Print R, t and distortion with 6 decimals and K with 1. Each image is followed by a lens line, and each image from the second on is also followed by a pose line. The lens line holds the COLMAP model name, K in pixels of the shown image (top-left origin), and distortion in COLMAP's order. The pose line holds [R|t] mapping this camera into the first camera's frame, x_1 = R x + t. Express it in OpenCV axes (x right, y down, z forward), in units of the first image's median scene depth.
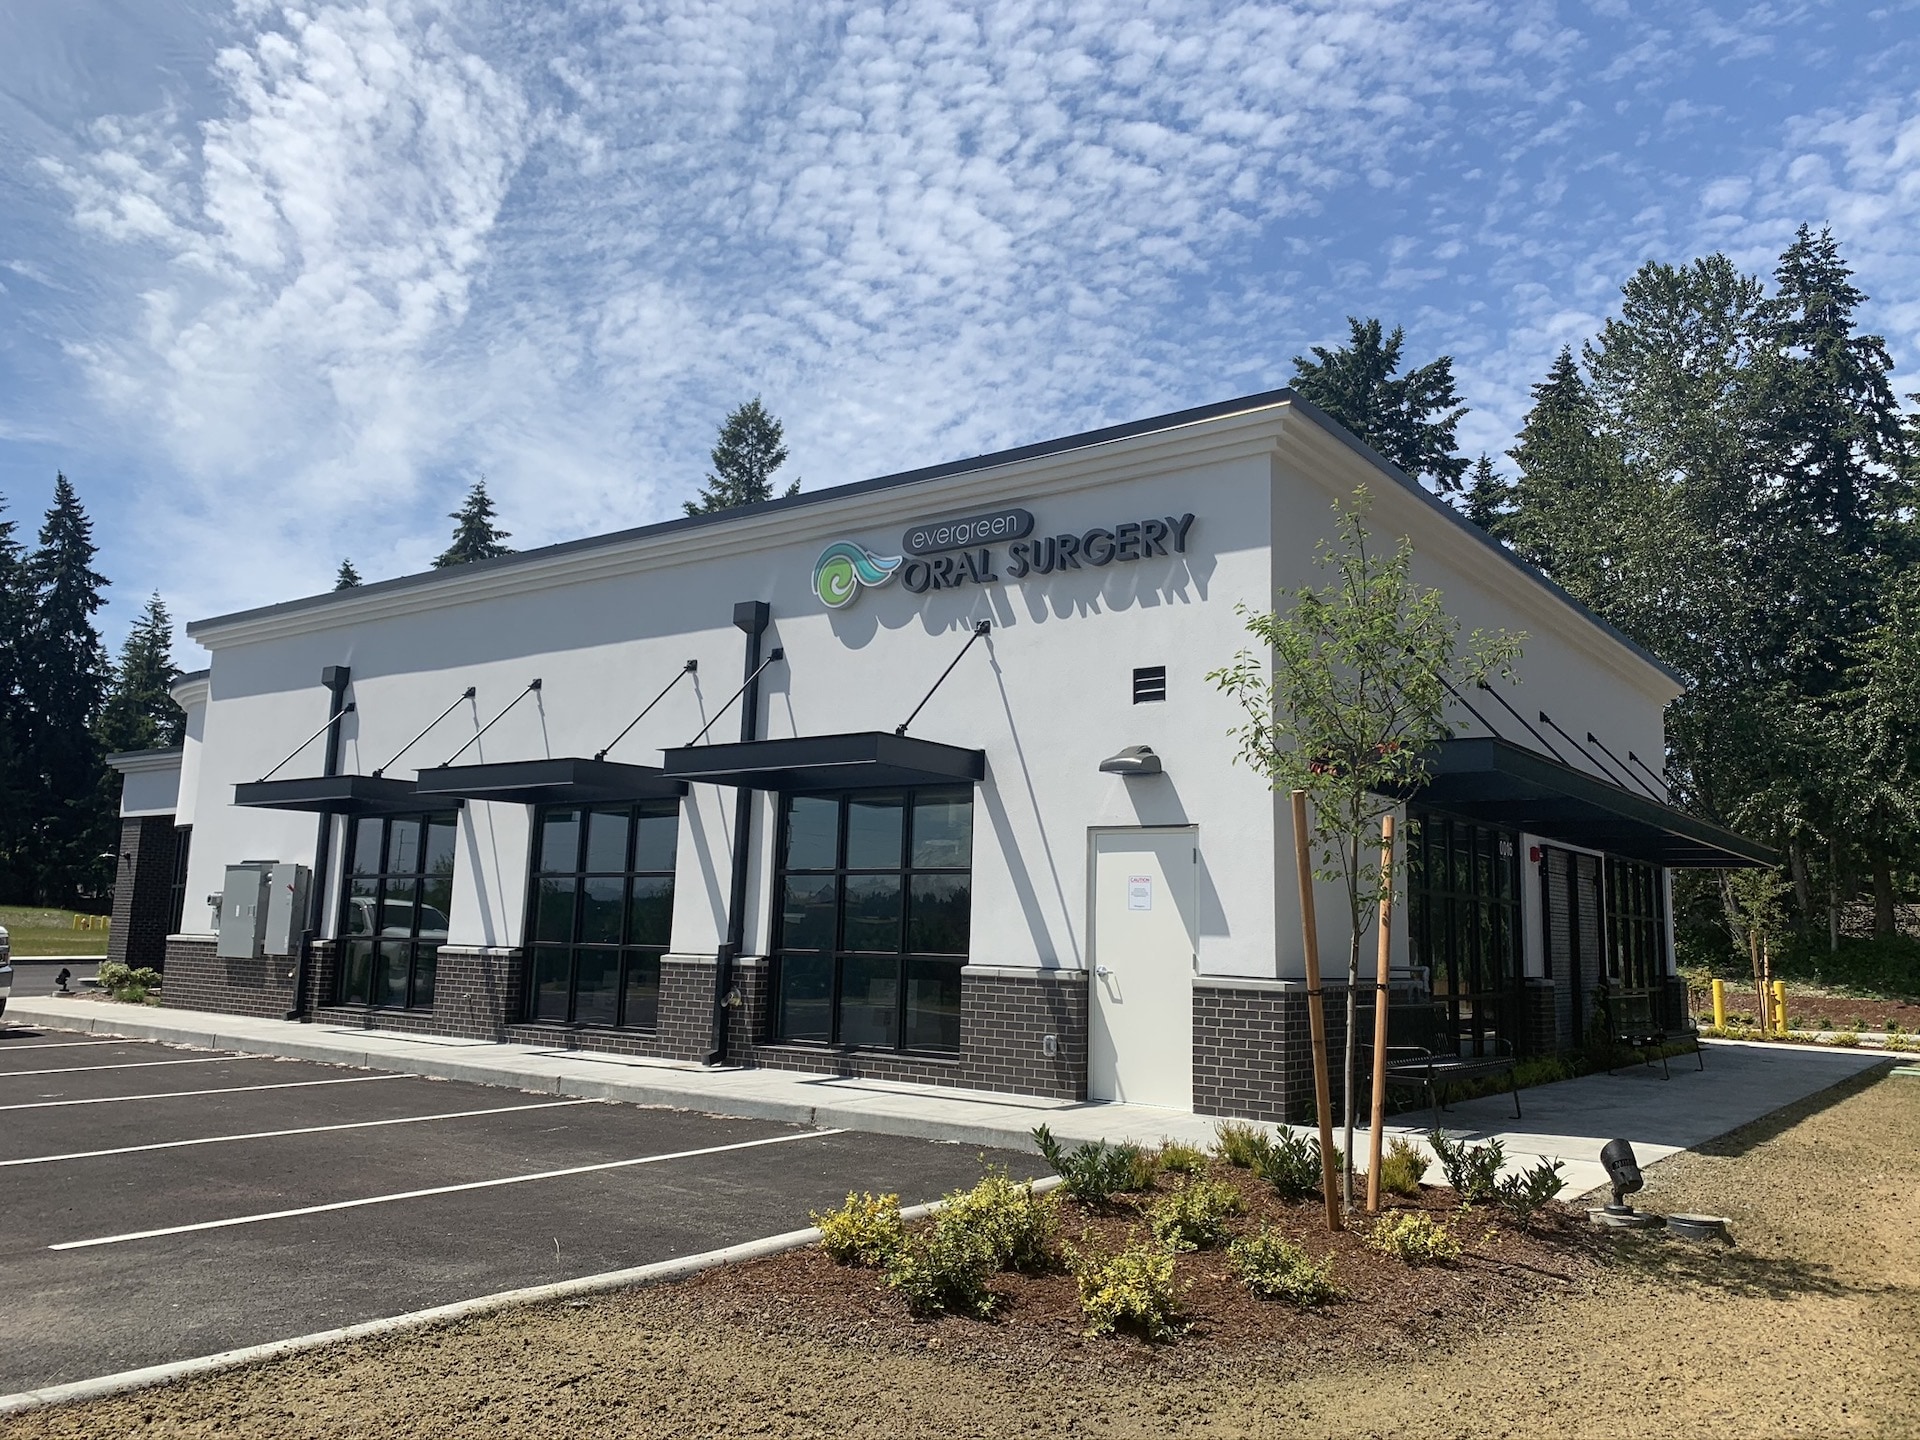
lens RADIAL K [[1468.5, 0, 958.2], [0, 1468.5, 708.3], [0, 0, 1]] dist [0.015344, -0.003407]
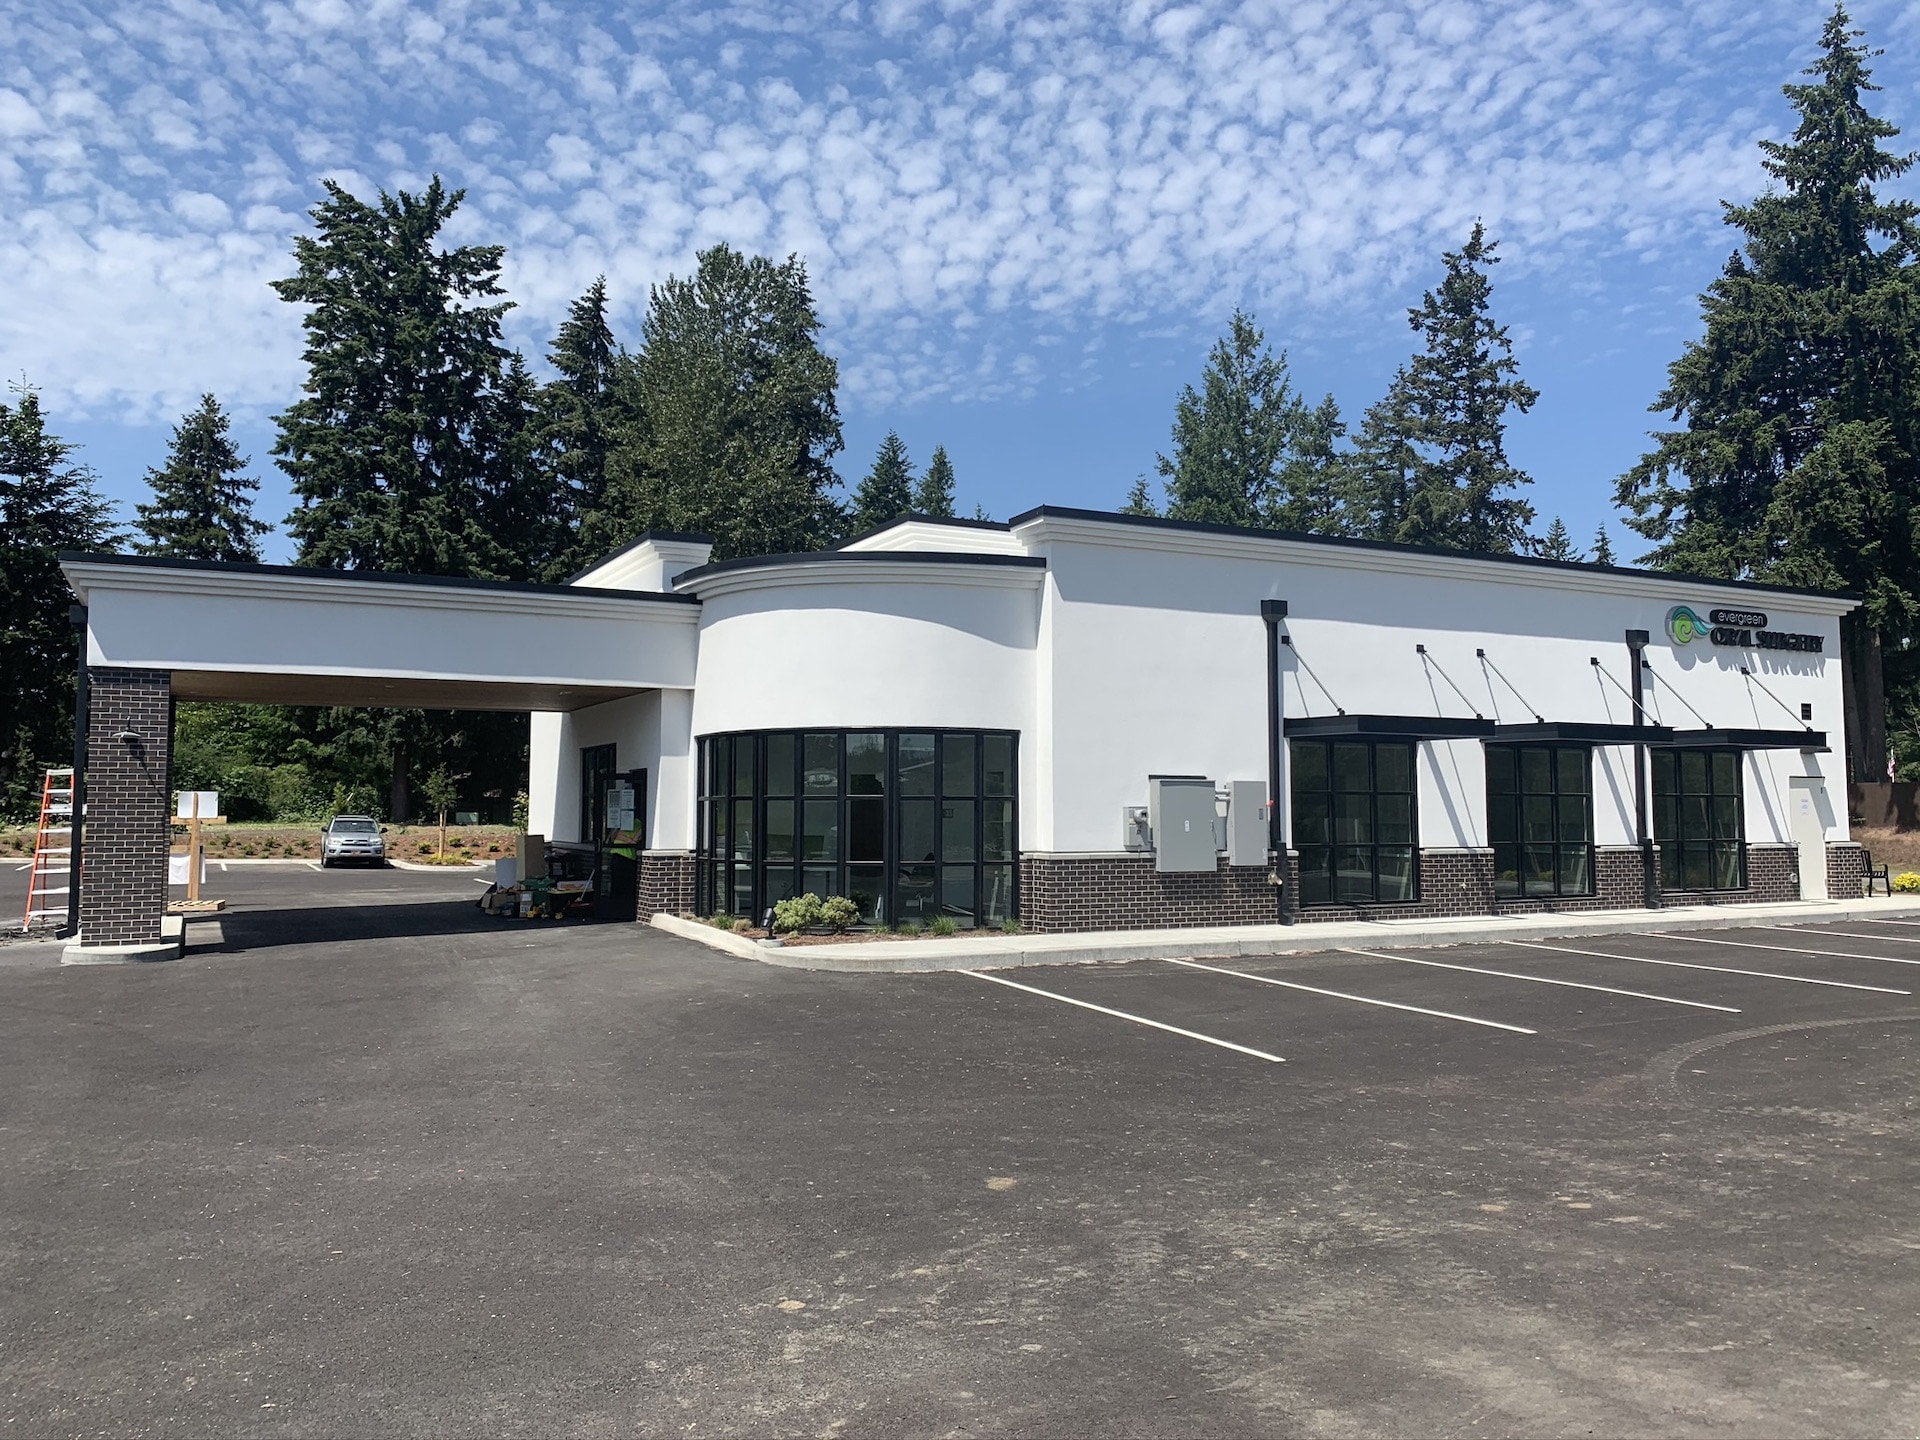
lens RADIAL K [[1468.5, 0, 956.5], [0, 1468.5, 724.2], [0, 0, 1]] dist [0.015344, -0.003407]
pose [[0.446456, 0.025294, 0.894448, -1.743880], [-0.128398, 0.991067, 0.036063, 0.061924], [-0.885545, -0.130946, 0.445716, 0.833730]]
